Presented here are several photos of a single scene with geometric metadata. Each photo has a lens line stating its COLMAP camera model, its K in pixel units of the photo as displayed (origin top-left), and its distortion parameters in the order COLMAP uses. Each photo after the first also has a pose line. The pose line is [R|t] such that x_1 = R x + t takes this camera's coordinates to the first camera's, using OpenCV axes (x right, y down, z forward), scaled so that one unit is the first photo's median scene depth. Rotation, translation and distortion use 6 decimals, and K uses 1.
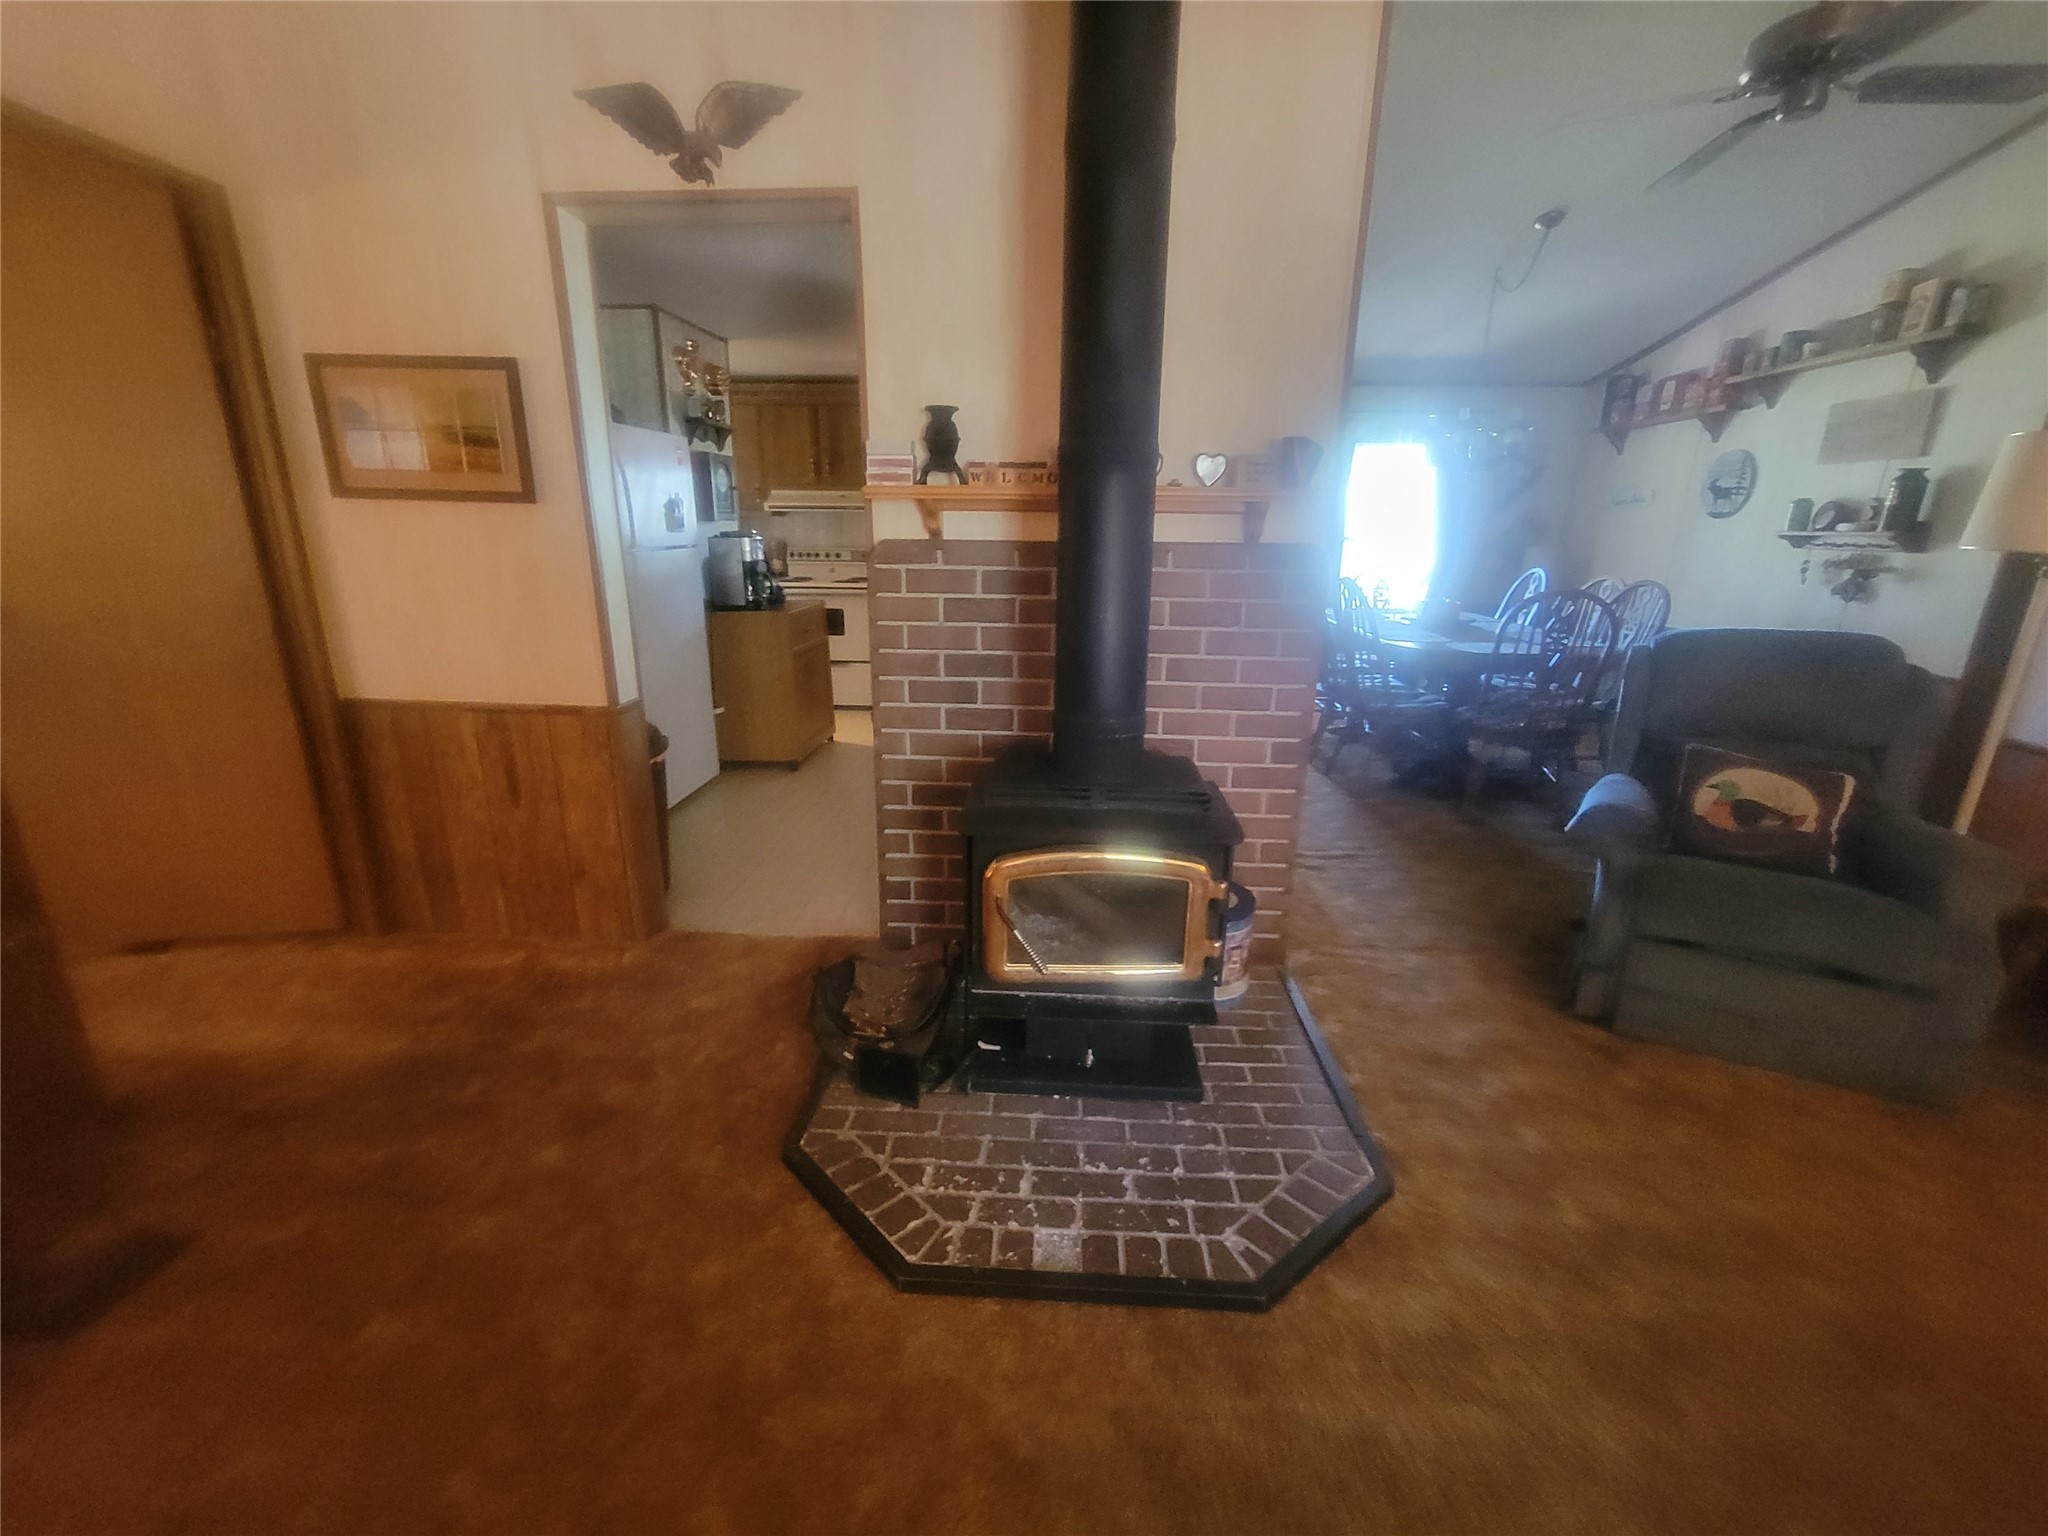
lens RADIAL K [[839.8, 0, 1024.0], [0, 839.8, 768.0], [0, 0, 1]] dist [-0.002345, 0.000870]
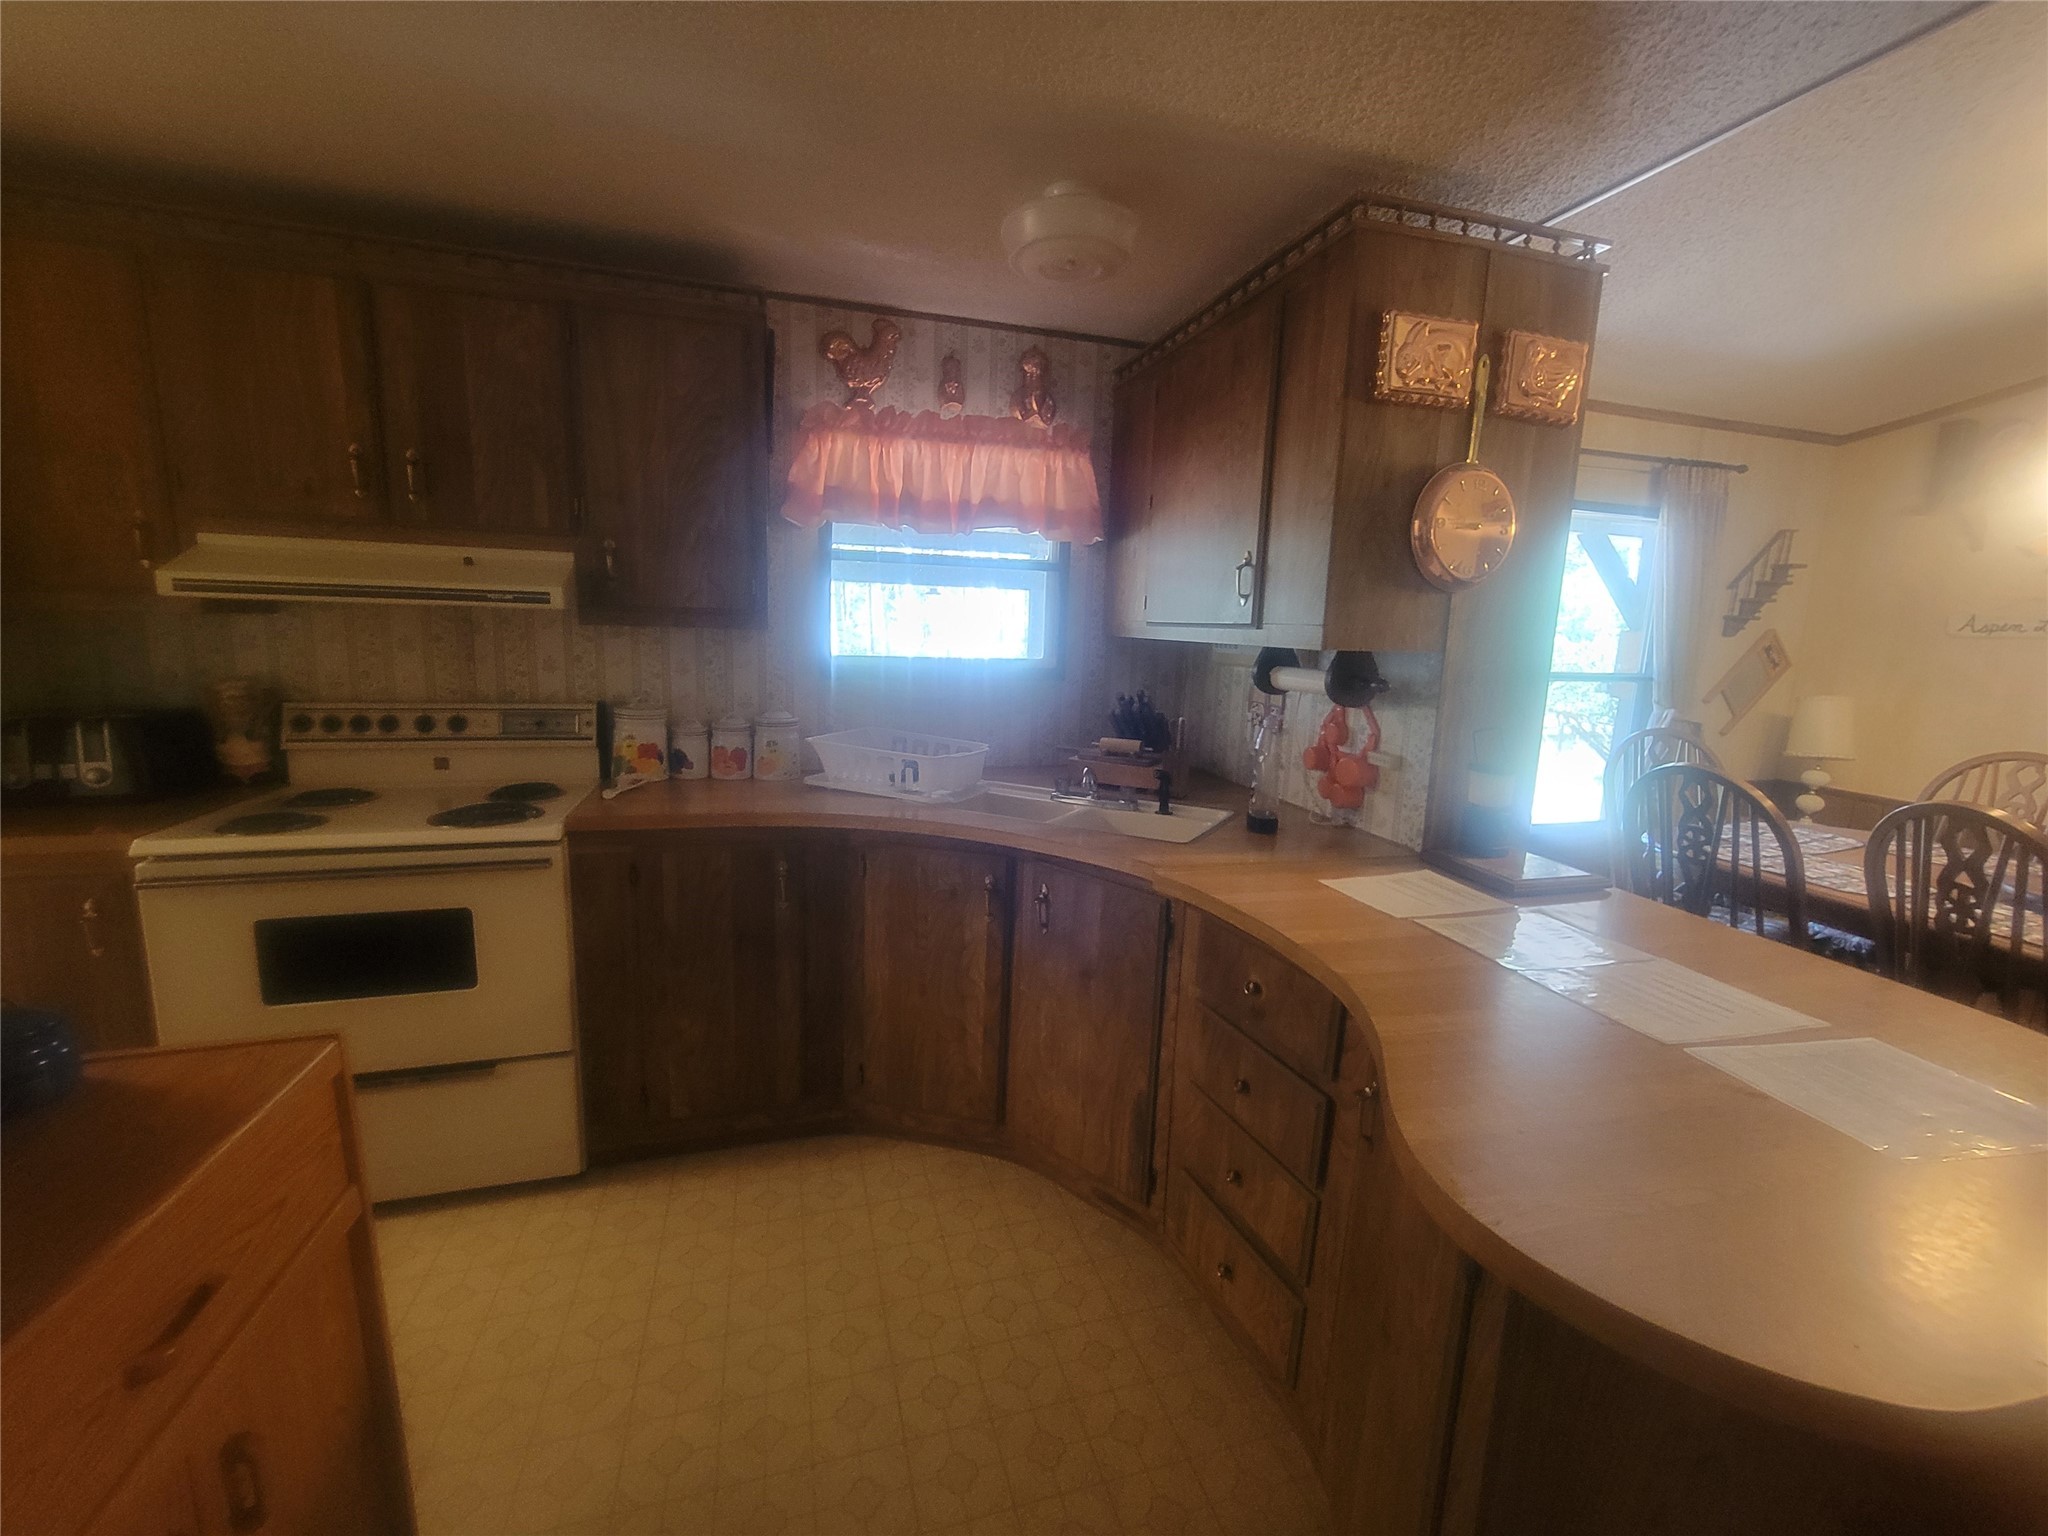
lens RADIAL K [[839.8, 0, 1024.0], [0, 839.8, 768.0], [0, 0, 1]] dist [-0.002345, 0.000870]
pose [[0.940117, -0.034749, 0.339075, -0.312013], [0.070055, 0.993250, -0.092444, -0.490993], [-0.333574, 0.110662, 0.936206, 1.563960]]
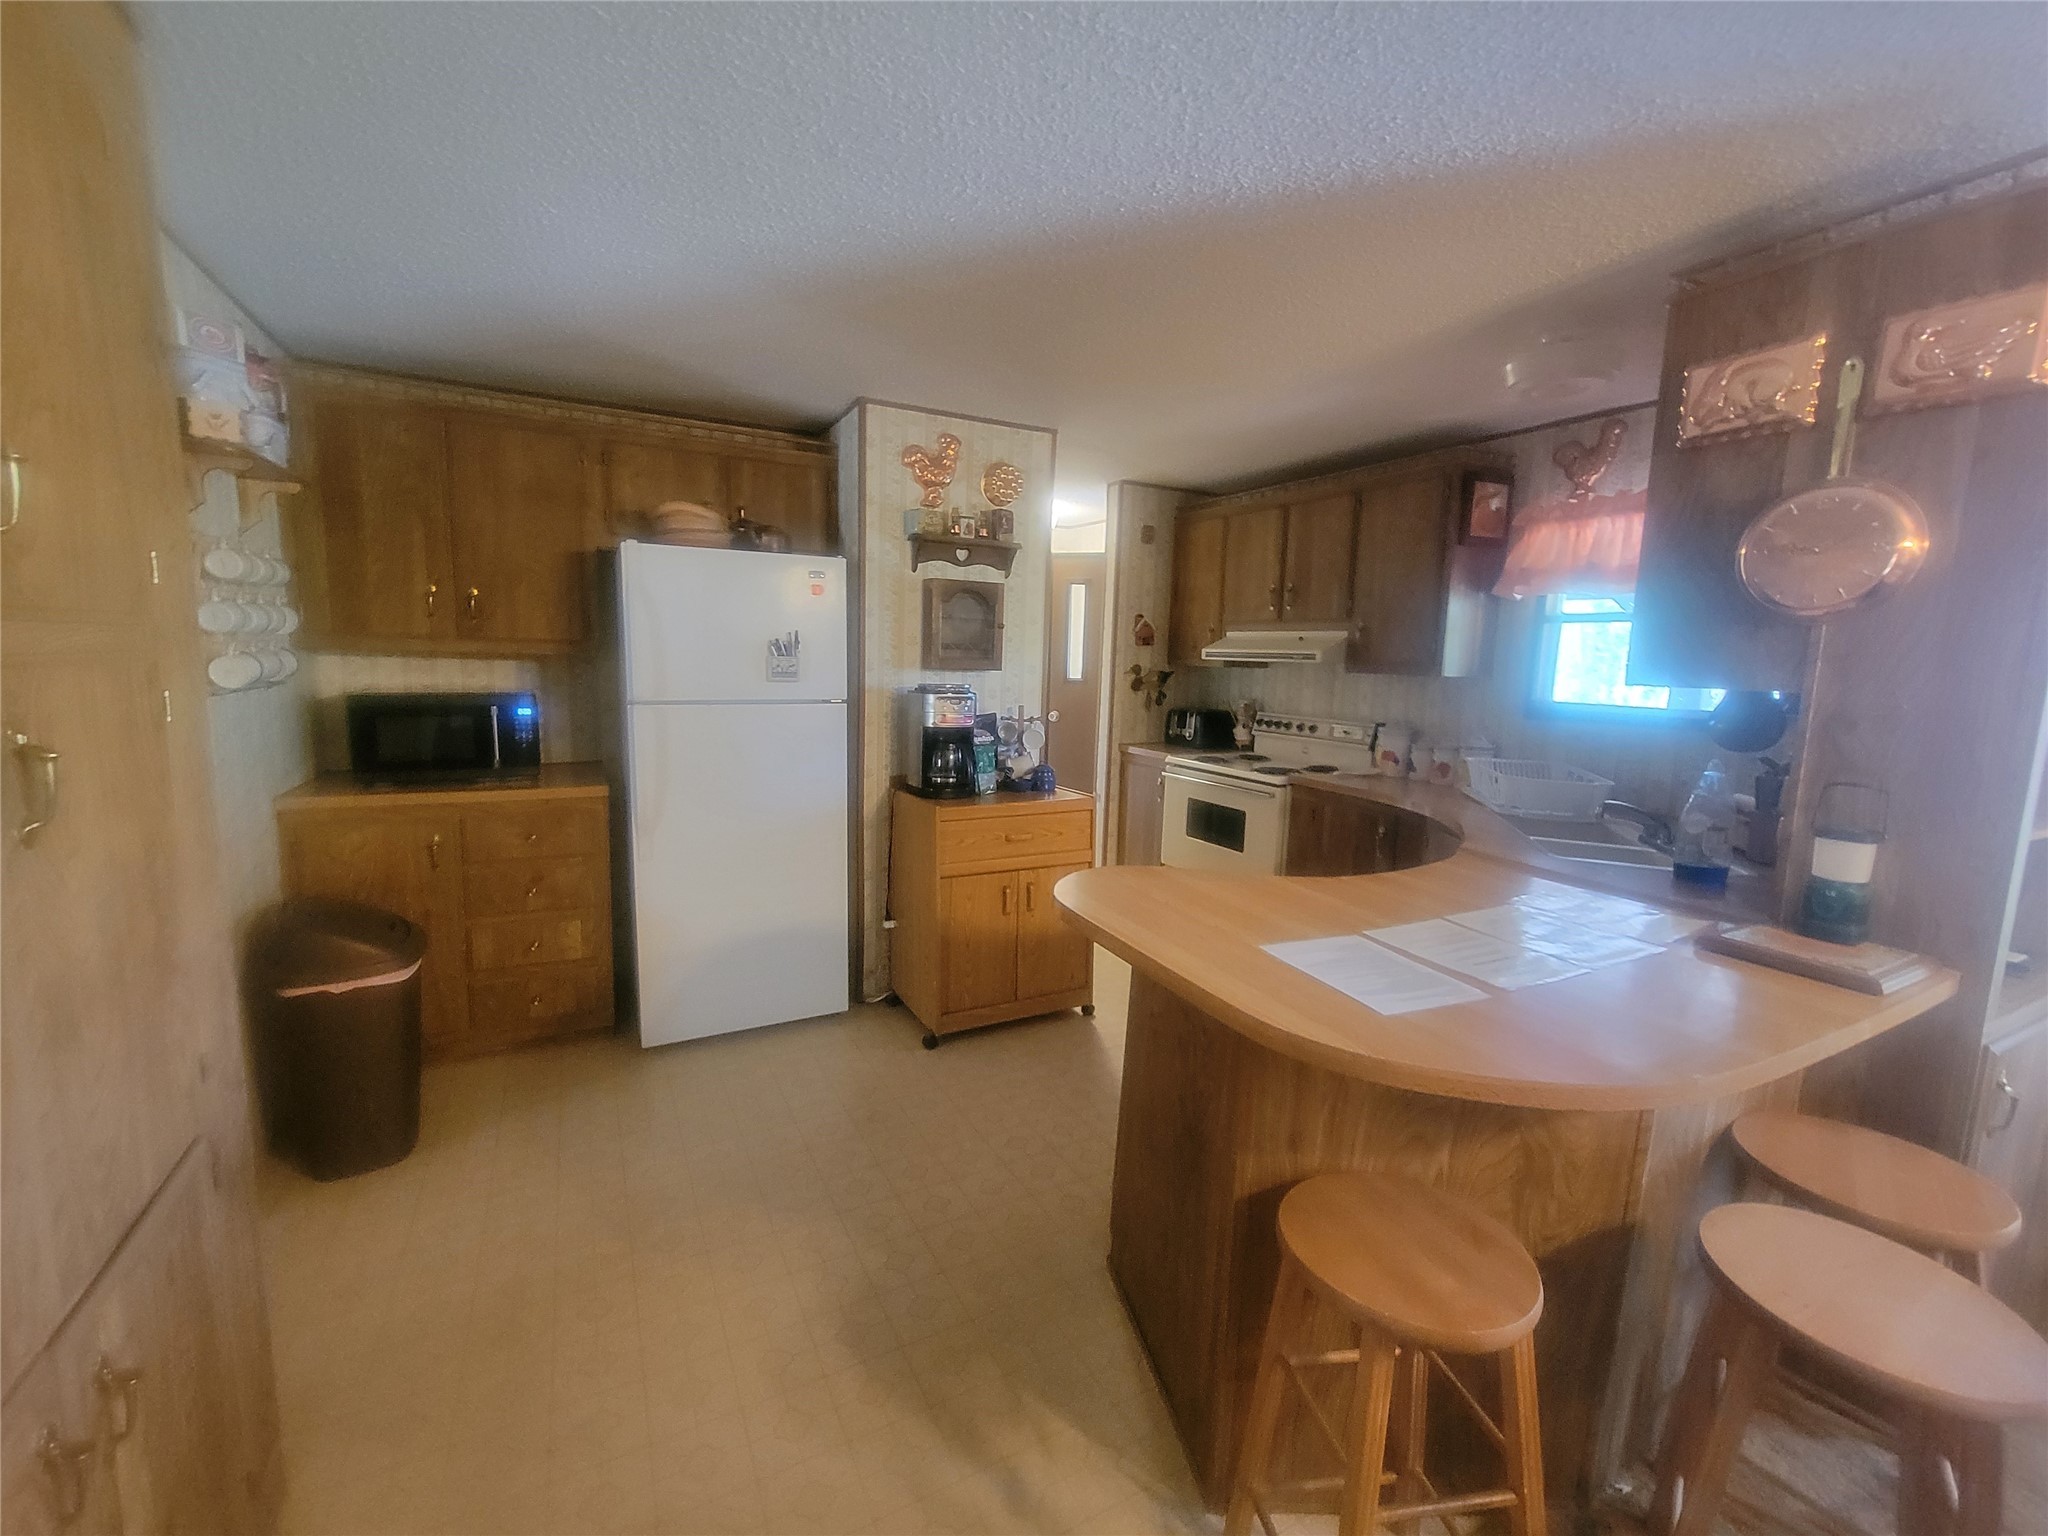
lens RADIAL K [[839.8, 0, 1024.0], [0, 839.8, 768.0], [0, 0, 1]] dist [-0.002345, 0.000870]
pose [[0.527045, 0.123219, -0.840857, 0.533432], [-0.264278, 0.964139, -0.024364, -0.402628], [0.807701, 0.235061, 0.540708, 1.297103]]
